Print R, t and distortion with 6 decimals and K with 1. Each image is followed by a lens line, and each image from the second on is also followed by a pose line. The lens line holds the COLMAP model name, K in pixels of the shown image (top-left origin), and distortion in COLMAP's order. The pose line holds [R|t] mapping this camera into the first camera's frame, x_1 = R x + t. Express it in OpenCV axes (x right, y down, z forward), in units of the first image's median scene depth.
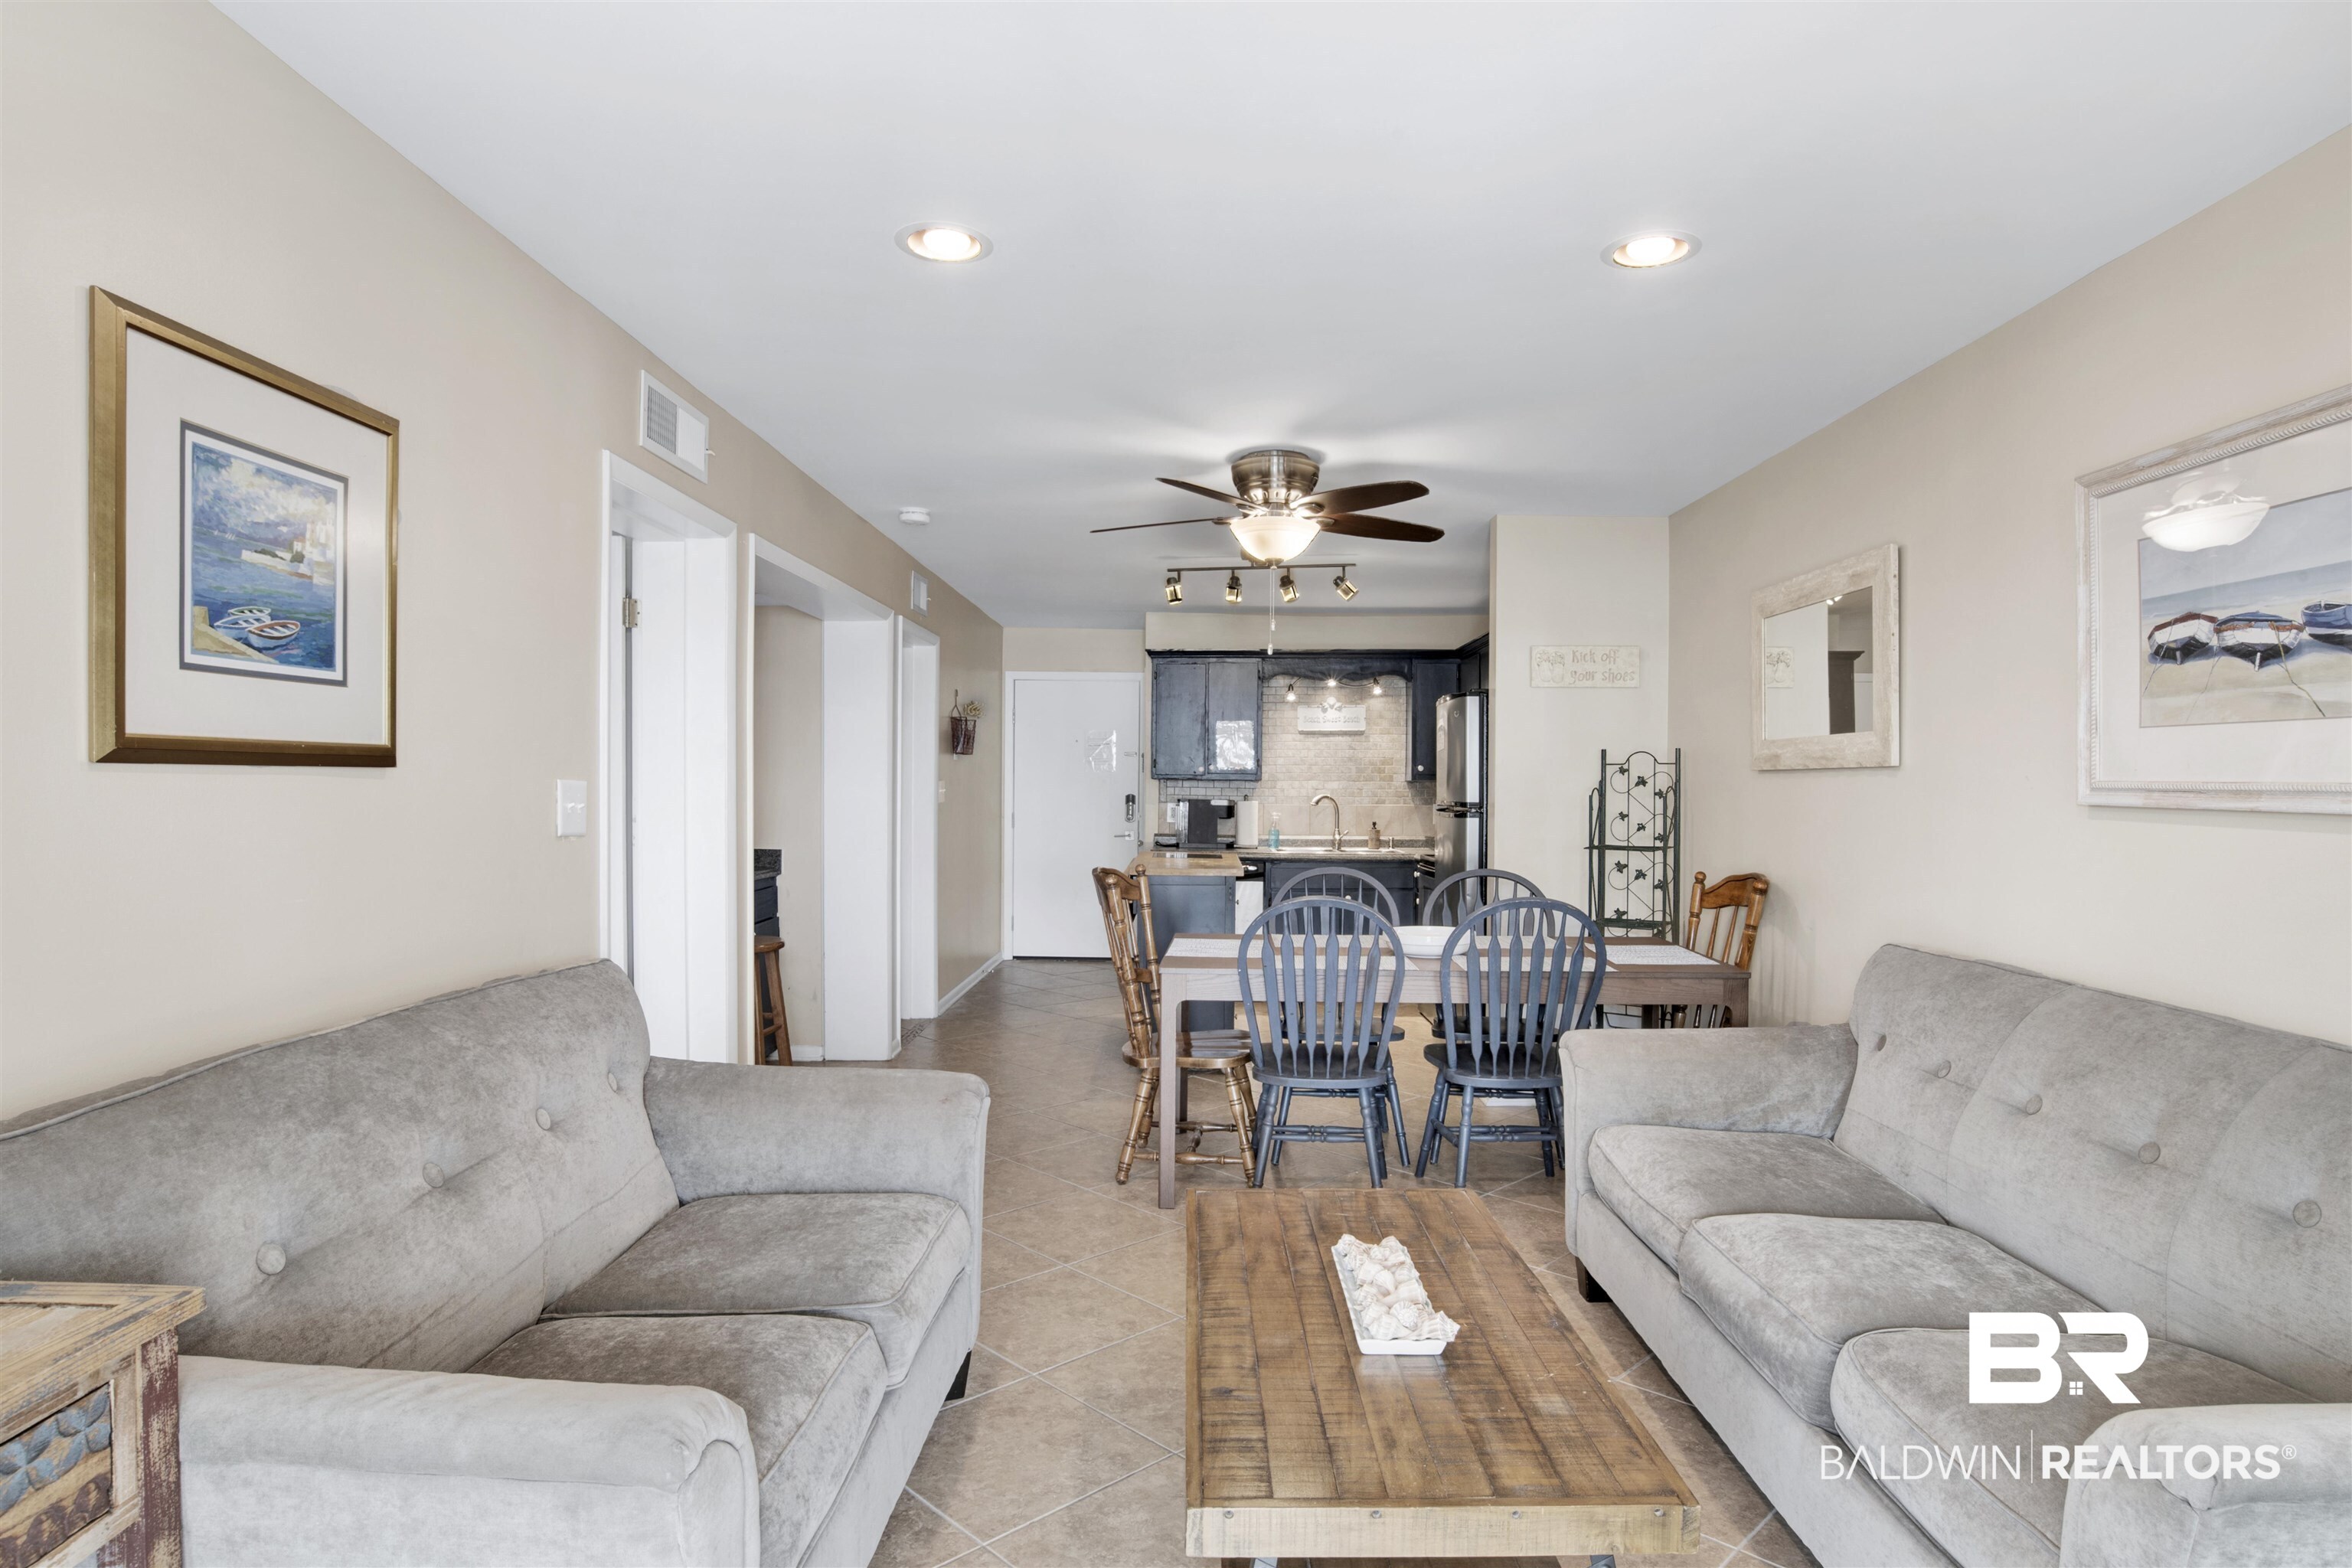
lens RADIAL K [[1219.2, 0, 1203.3], [0, 1219.2, 782.0], [0, 0, 1]] dist [-0.076512, 0.028707]
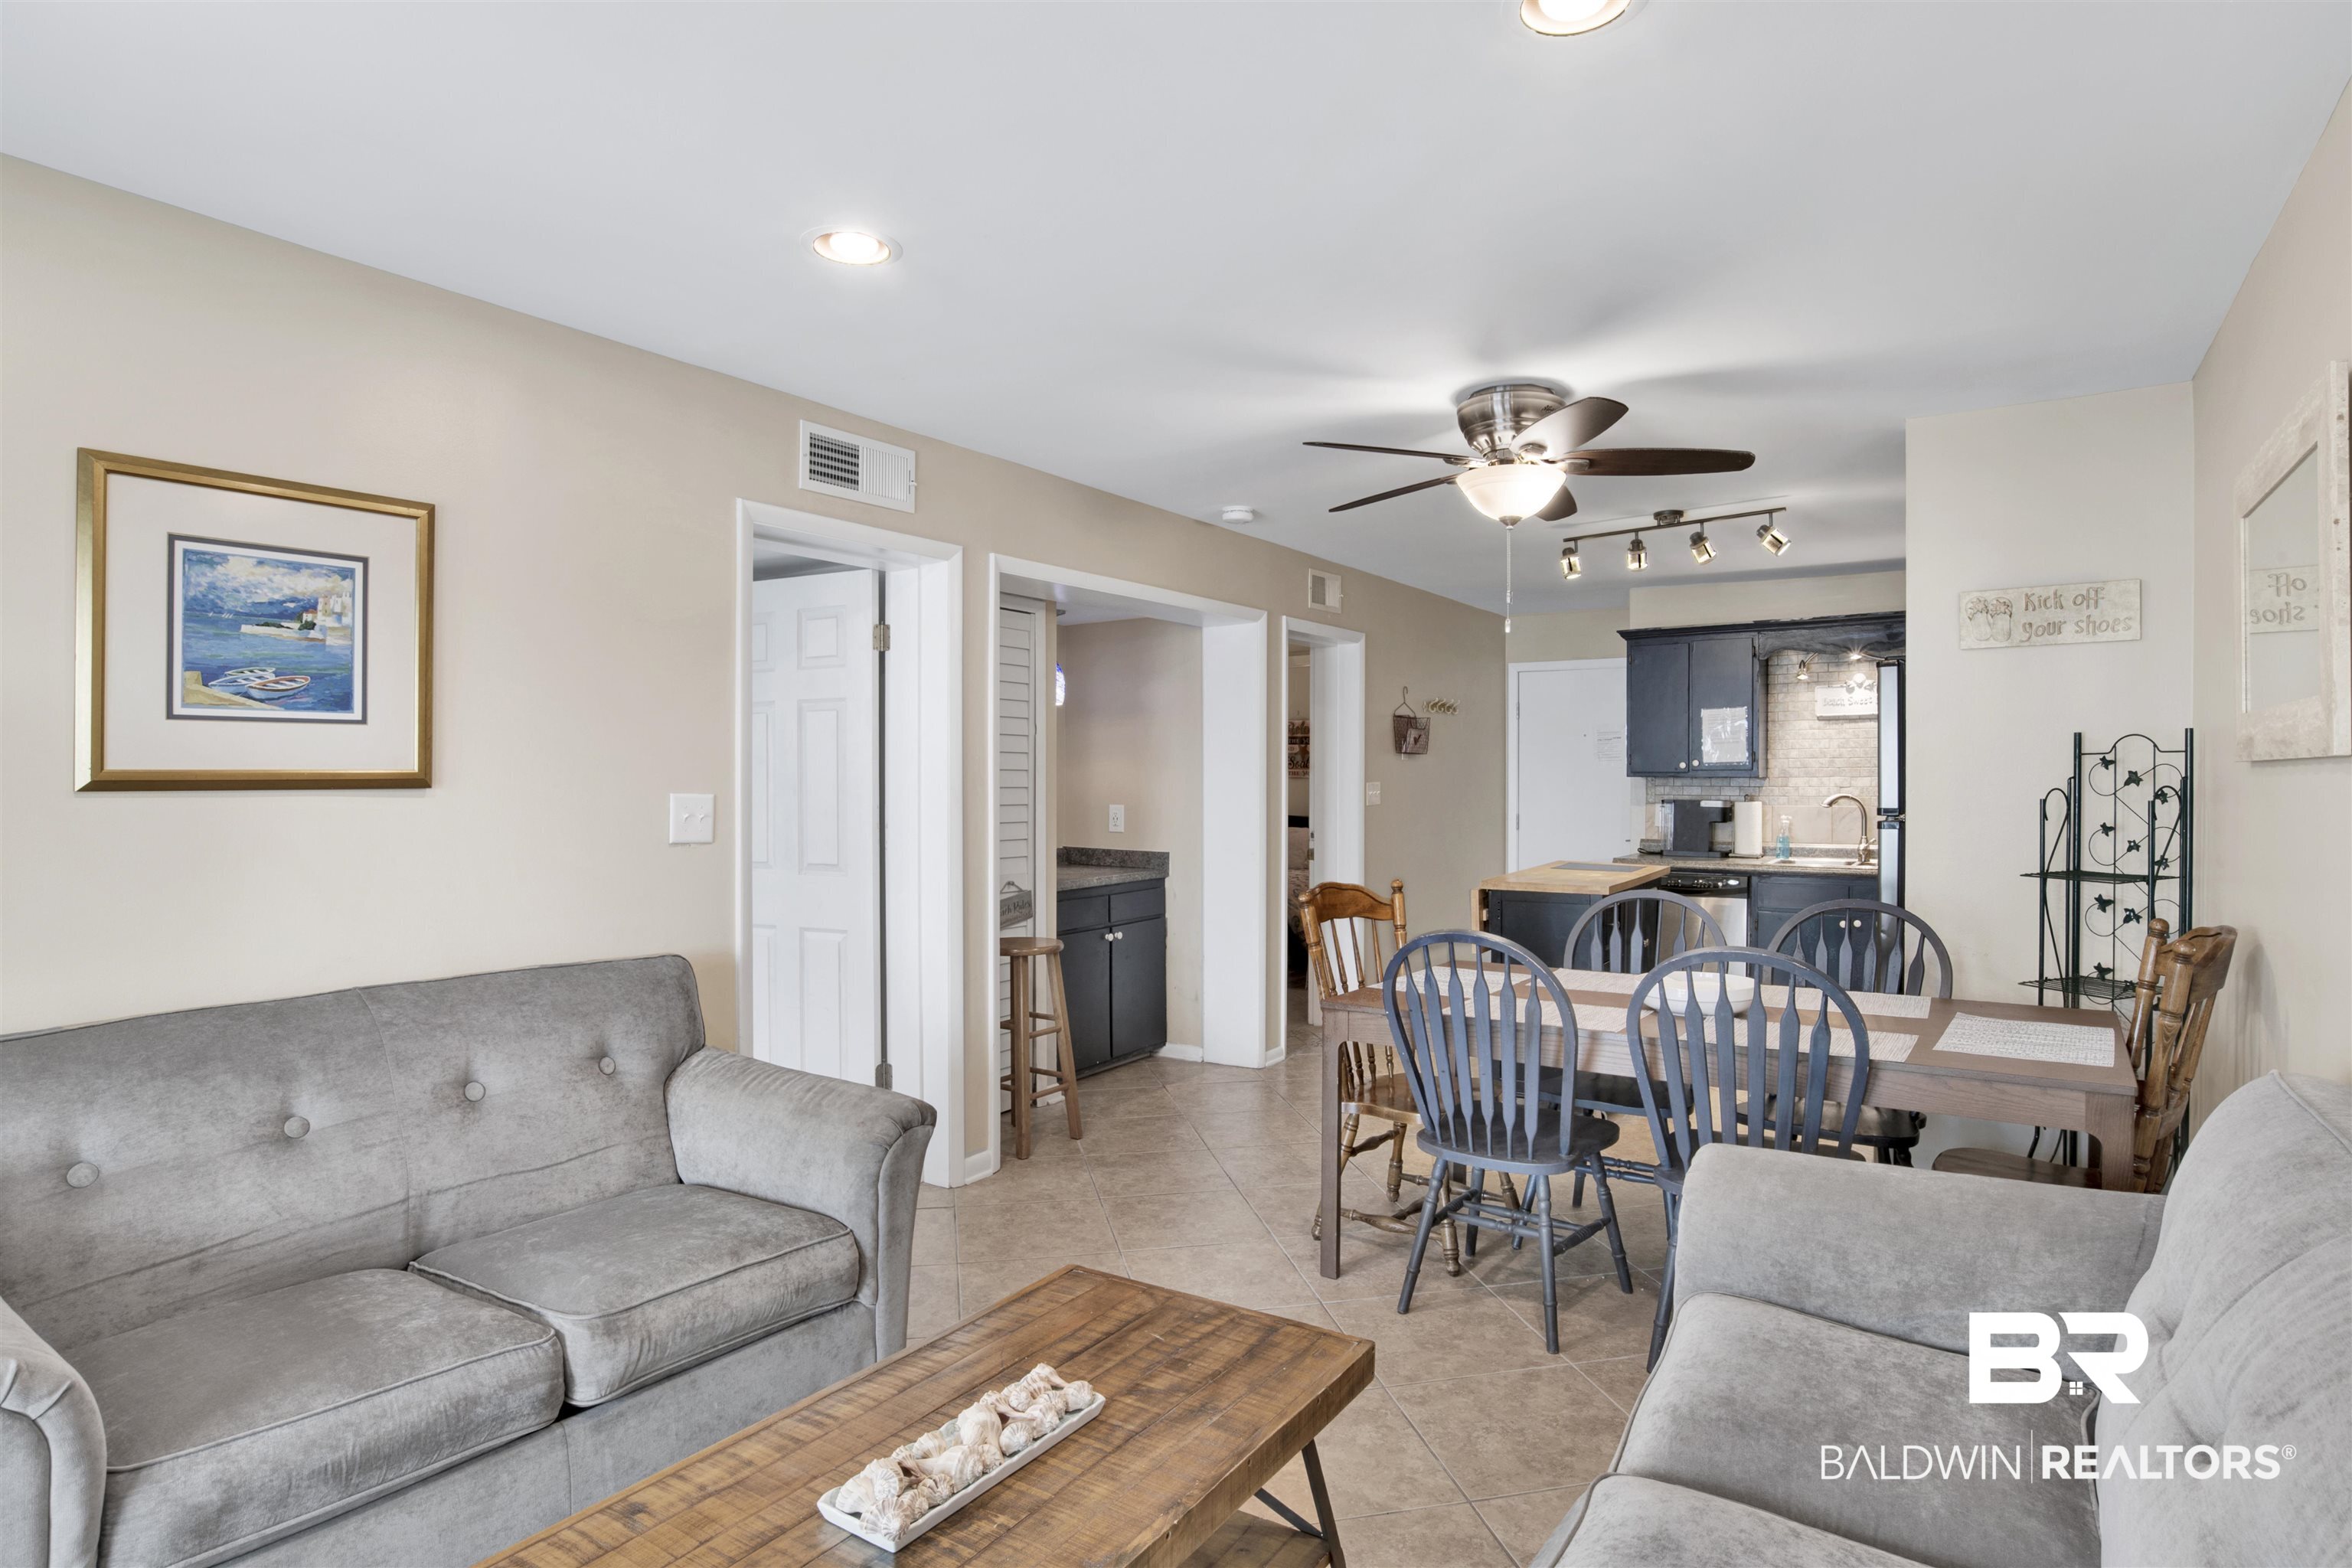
lens RADIAL K [[1221.7, 0, 1228.3], [0, 1221.7, 758.9], [0, 0, 1]] dist [-0.078078, 0.025132]
pose [[0.848010, -0.018522, -0.529656, 0.464169], [0.010666, 0.999783, -0.017885, -0.008235], [0.529873, 0.009518, 0.848024, 0.279376]]
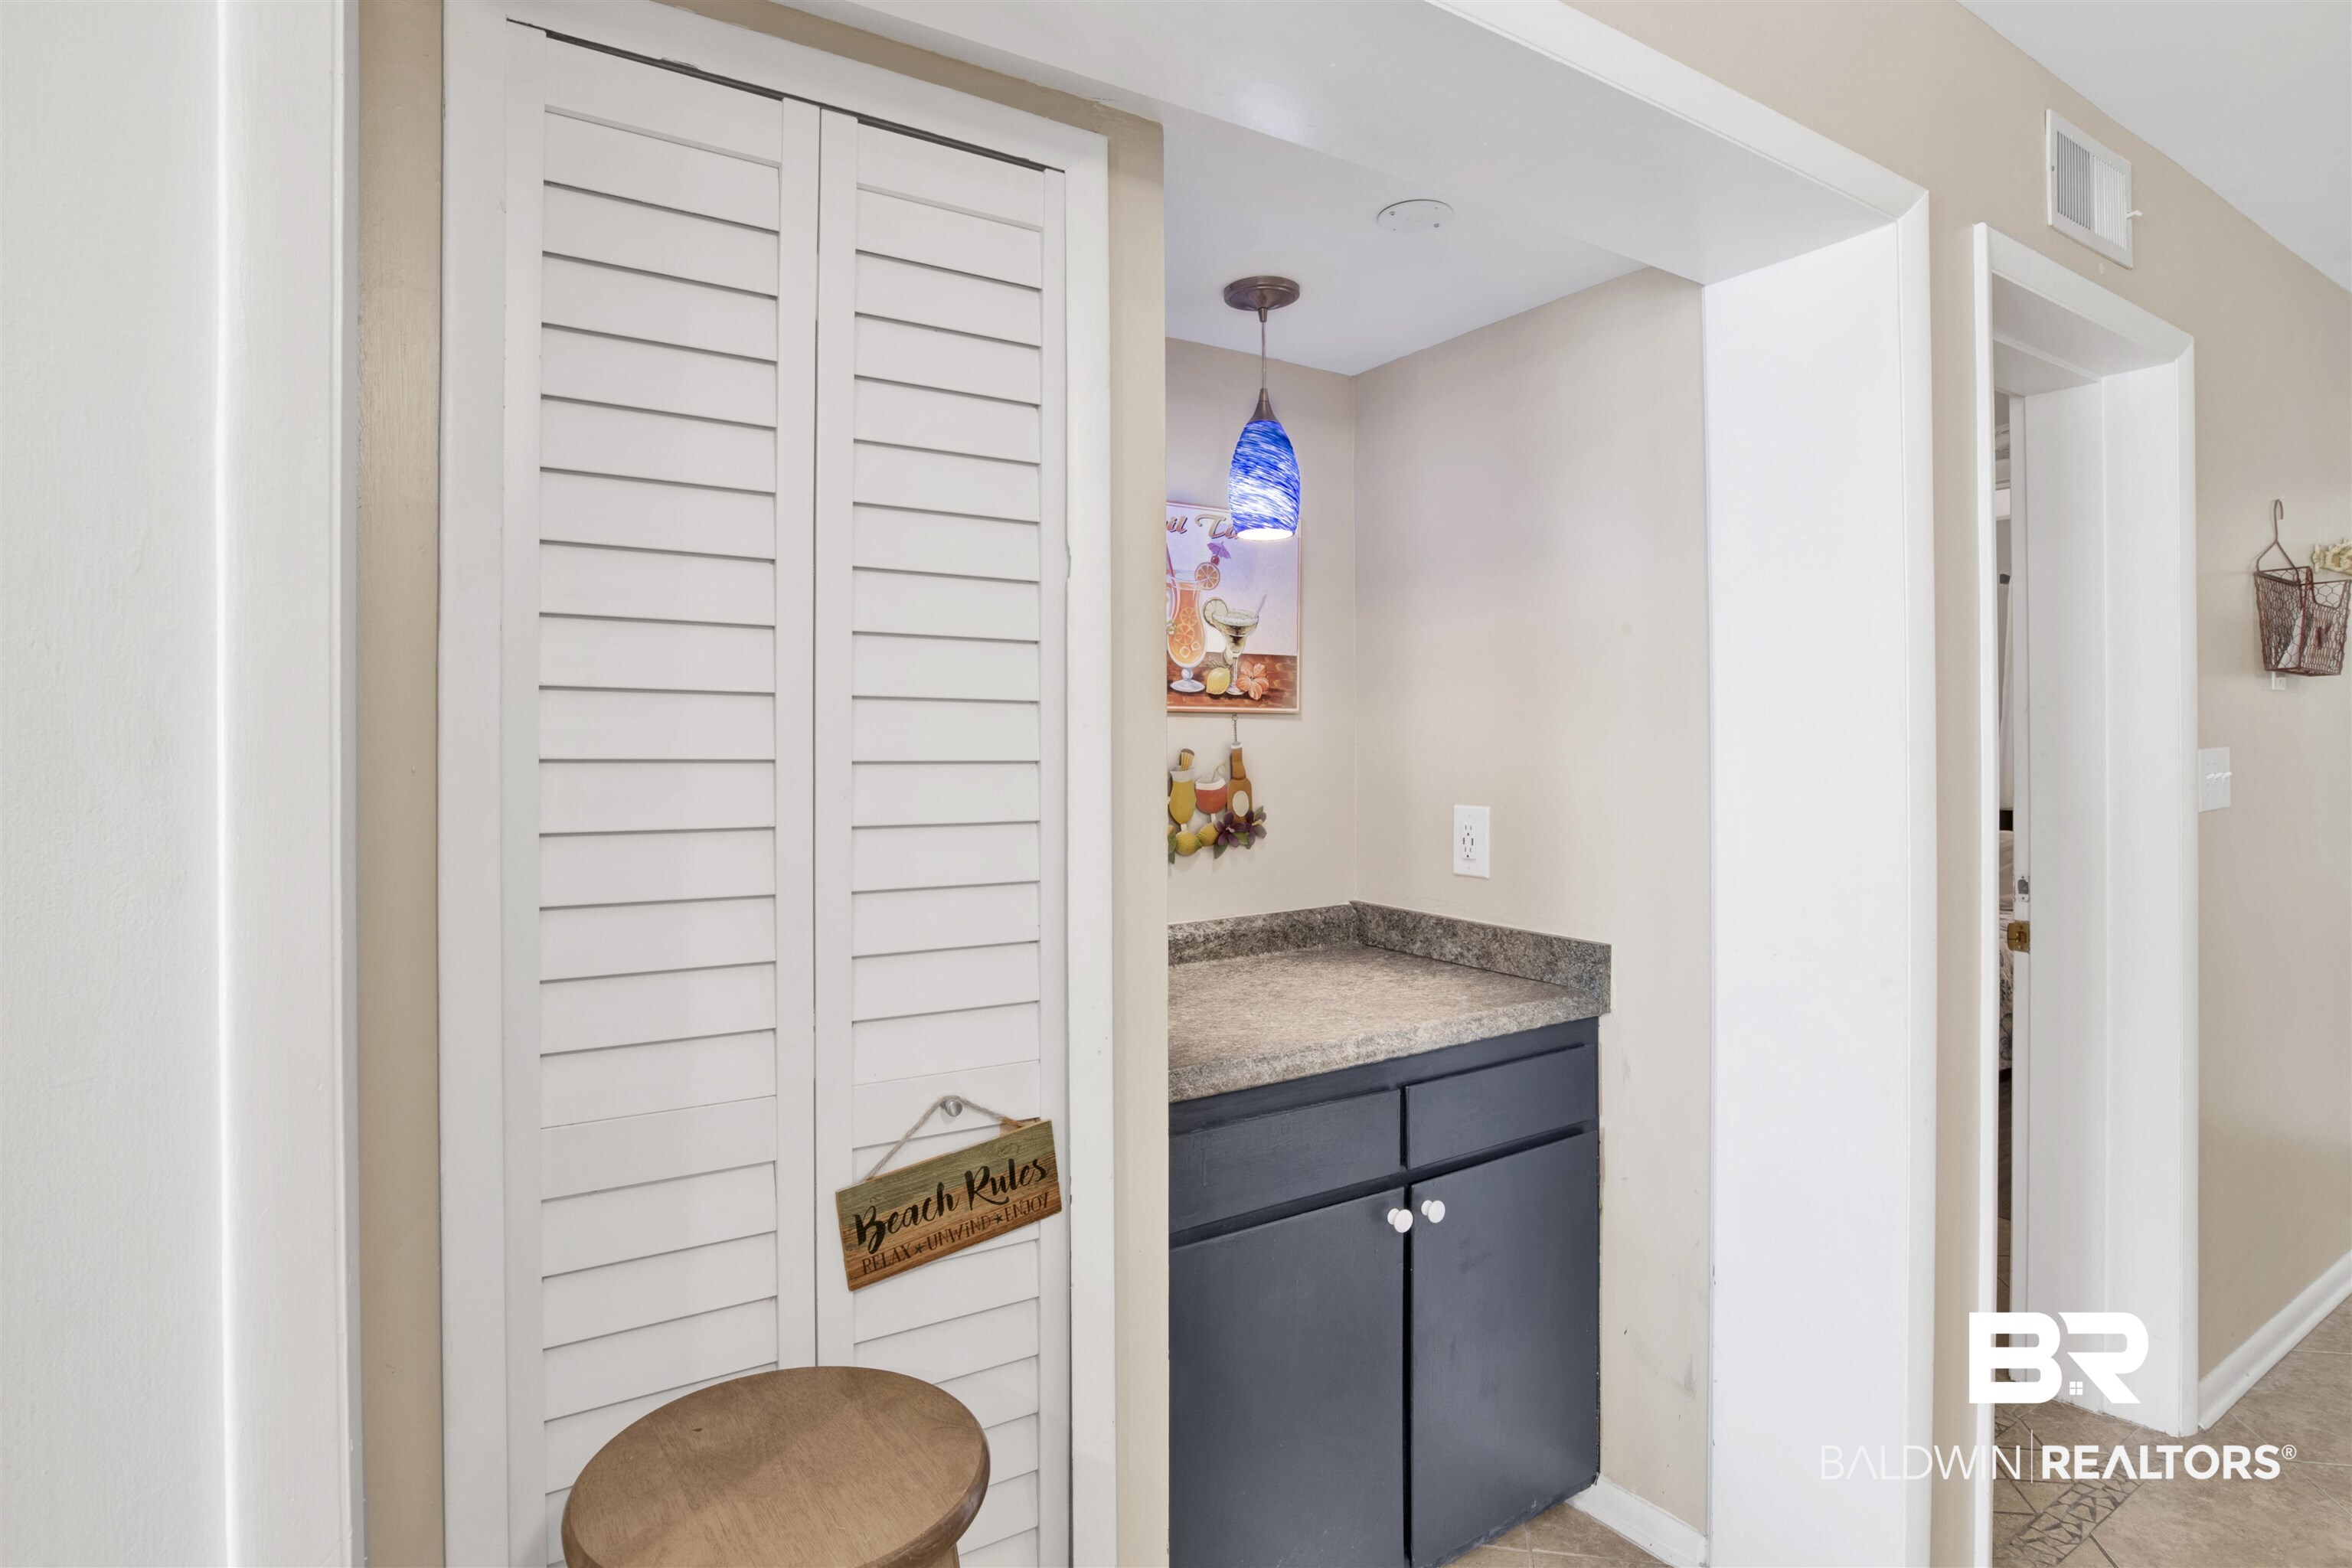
lens RADIAL K [[1216.4, 0, 1176.0], [0, 1216.4, 784.0], [0, 0, 1]] dist [-0.041213, 0.001632]
pose [[0.544673, 0.001951, -0.838647, -0.218891], [0.013688, 0.999843, 0.011216, 0.005824], [0.838537, -0.017588, 0.544561, 1.314701]]
